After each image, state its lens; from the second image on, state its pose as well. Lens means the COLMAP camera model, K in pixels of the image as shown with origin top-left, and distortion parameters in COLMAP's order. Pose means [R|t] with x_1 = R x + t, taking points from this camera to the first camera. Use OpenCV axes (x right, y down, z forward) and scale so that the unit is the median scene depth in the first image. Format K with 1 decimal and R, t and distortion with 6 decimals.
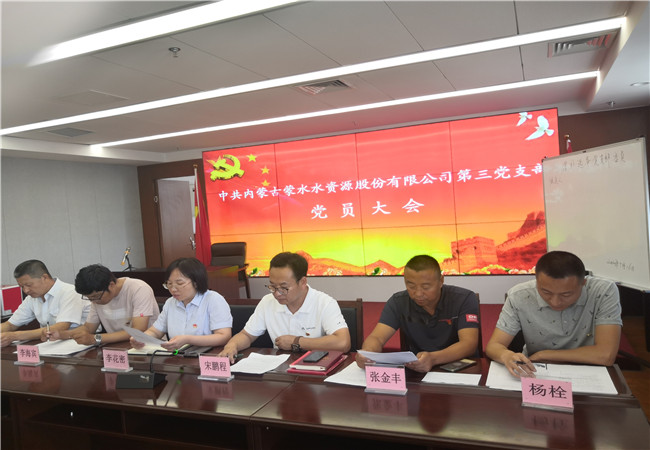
lens RADIAL K [[505.3, 0, 324.3], [0, 505.3, 222.4], [0, 0, 1]] dist [0.067984, 0.001739]
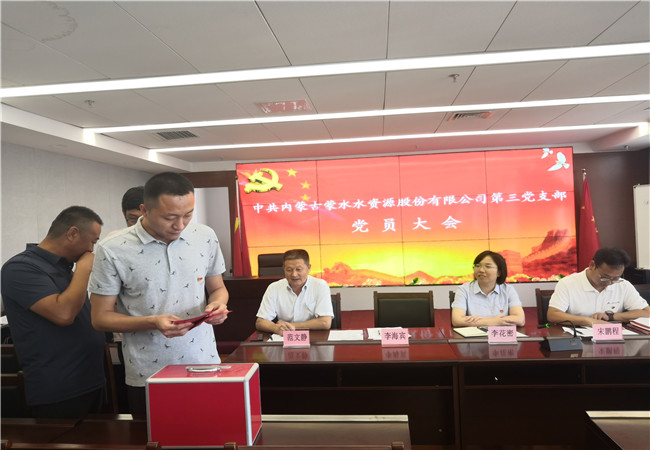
lens RADIAL K [[505.3, 0, 328.2], [0, 505.3, 226.8], [0, 0, 1]] dist [0.067984, 0.001739]
pose [[0.954065, 0.026454, 0.298428, -0.418665], [-0.015243, 0.999090, -0.039833, 0.025718], [-0.299210, 0.033454, 0.953601, -0.002747]]
